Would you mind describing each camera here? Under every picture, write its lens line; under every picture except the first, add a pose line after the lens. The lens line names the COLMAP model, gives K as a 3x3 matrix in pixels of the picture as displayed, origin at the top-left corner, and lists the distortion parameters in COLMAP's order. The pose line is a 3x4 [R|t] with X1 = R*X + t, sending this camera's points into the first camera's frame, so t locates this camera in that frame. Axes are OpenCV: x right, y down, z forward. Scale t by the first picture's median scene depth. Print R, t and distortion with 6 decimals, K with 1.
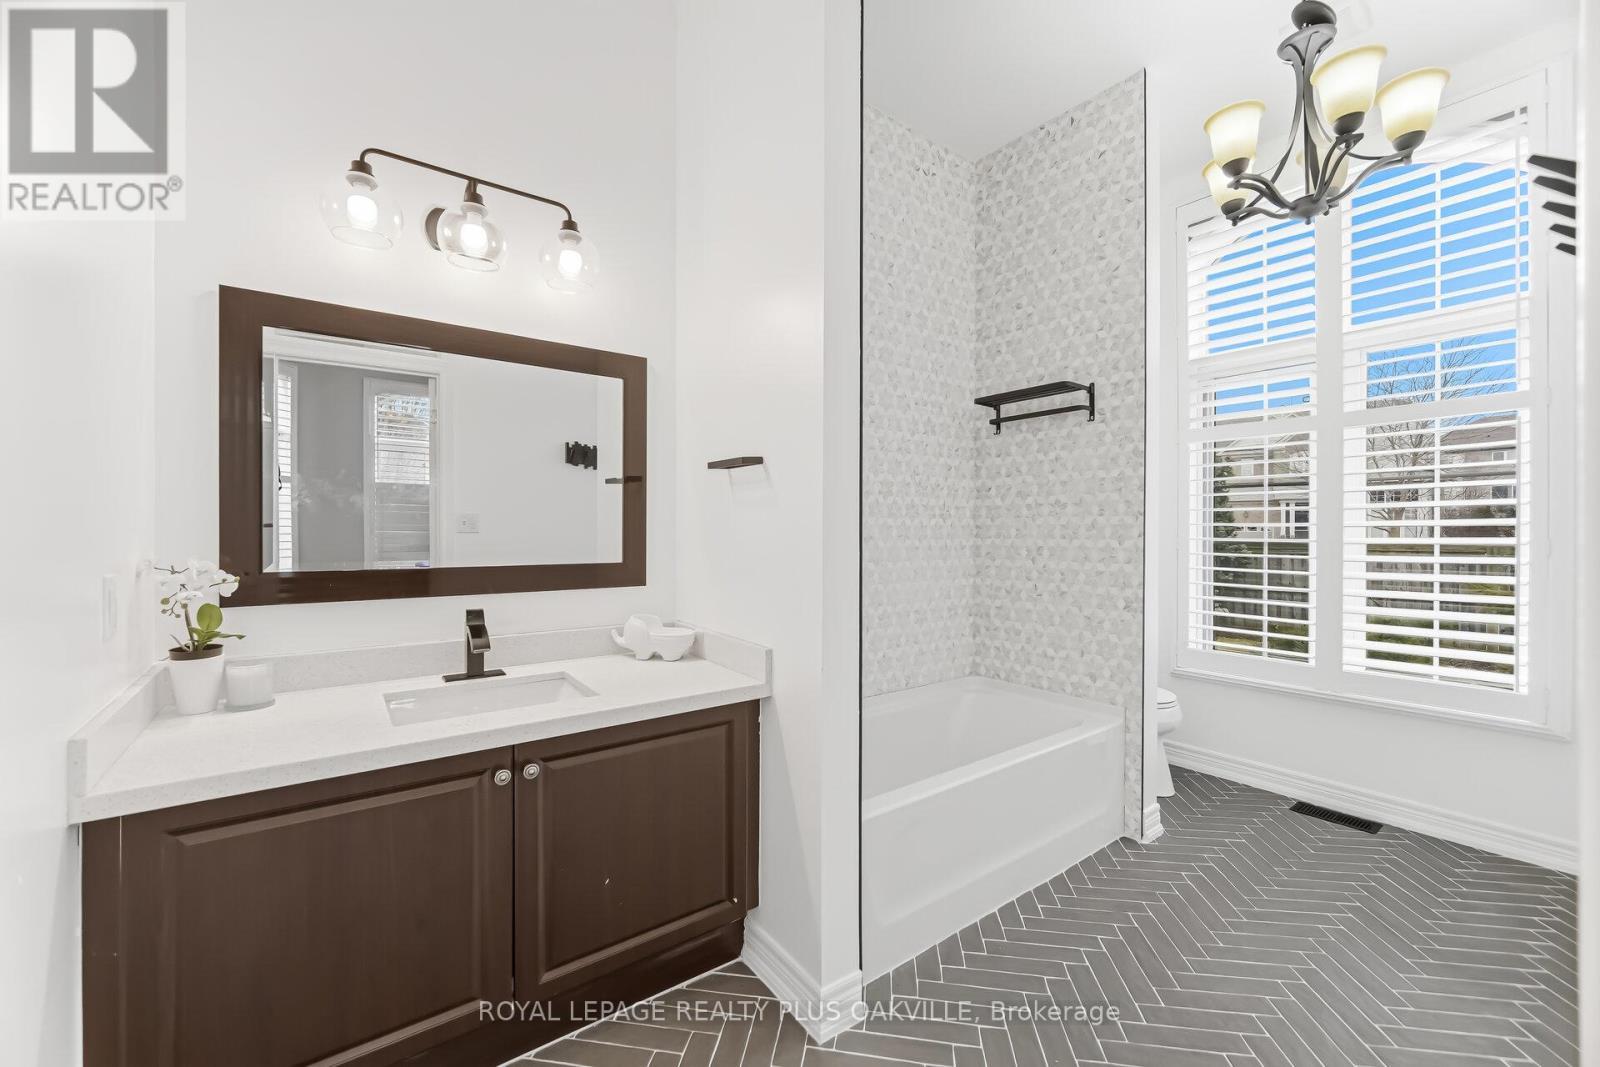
lens RADIAL K [[649.4, 0, 800.0], [0, 649.4, 533.5], [0, 0, 1]] dist [0.000097, -0.000055]
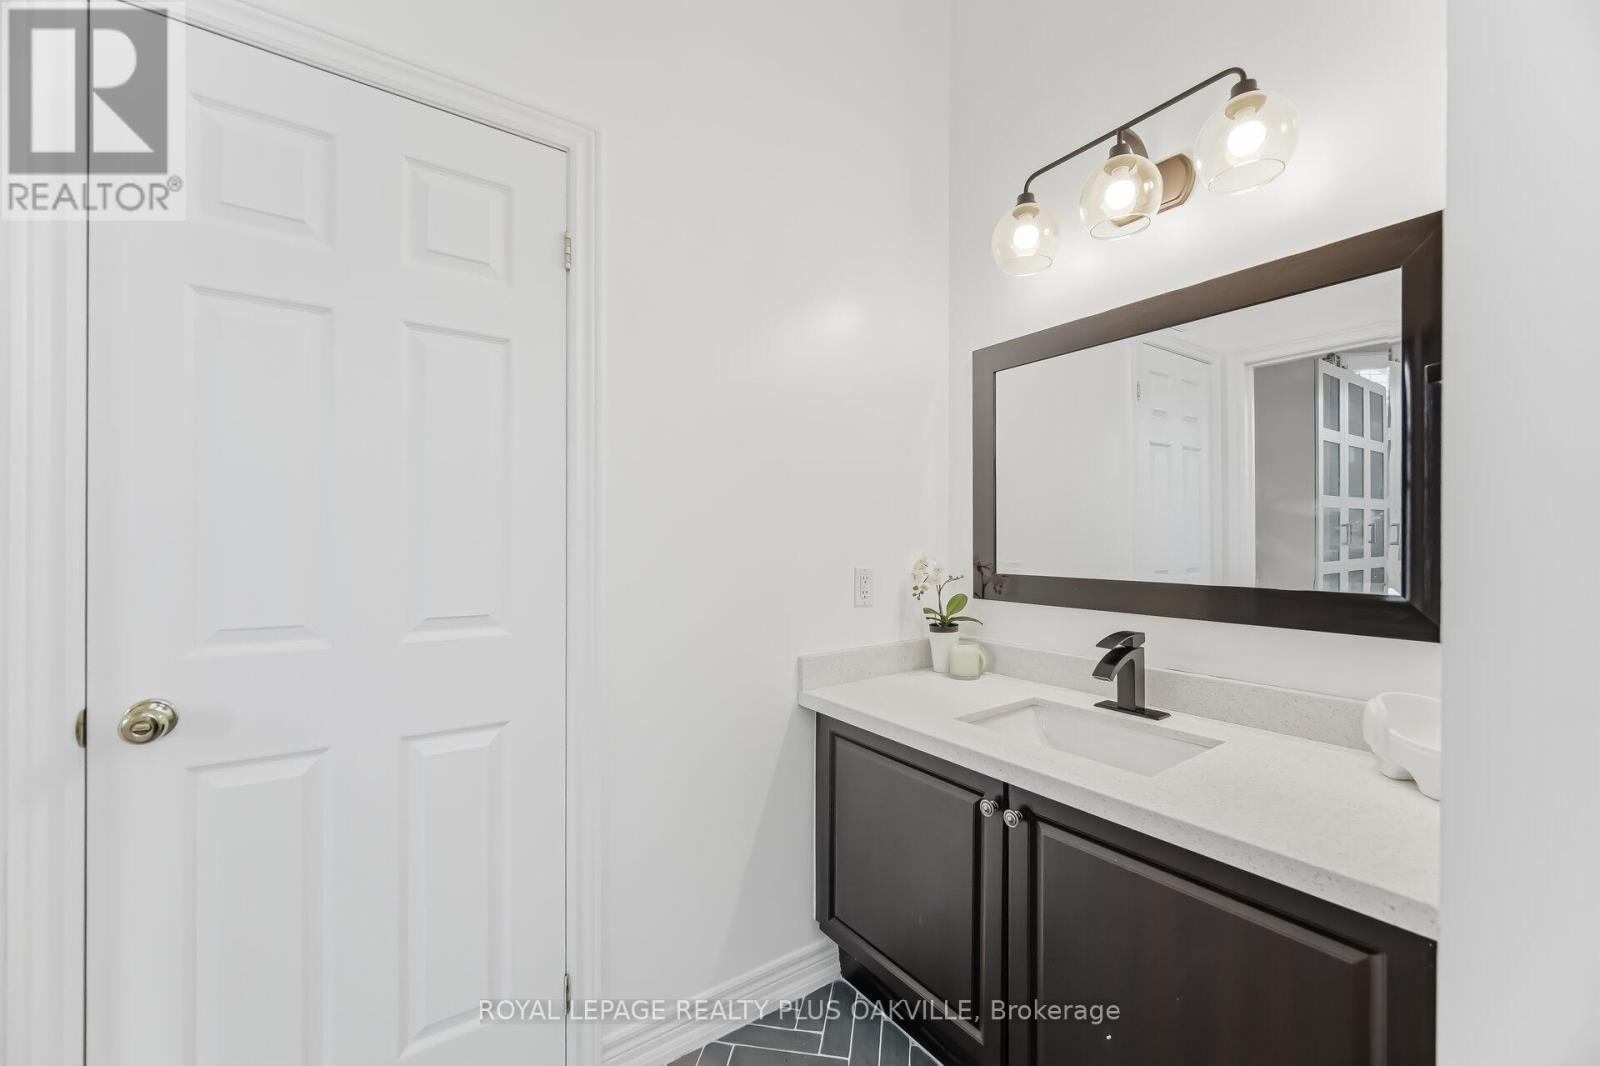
lens RADIAL K [[649.4, 0, 800.0], [0, 649.4, 533.0], [0, 0, 1]] dist [0.000097, -0.000055]
pose [[-0.040369, -0.010880, -0.999126, 0.402726], [-0.004400, 0.999933, -0.010711, -0.000223], [0.999175, 0.003964, -0.040414, 0.665696]]
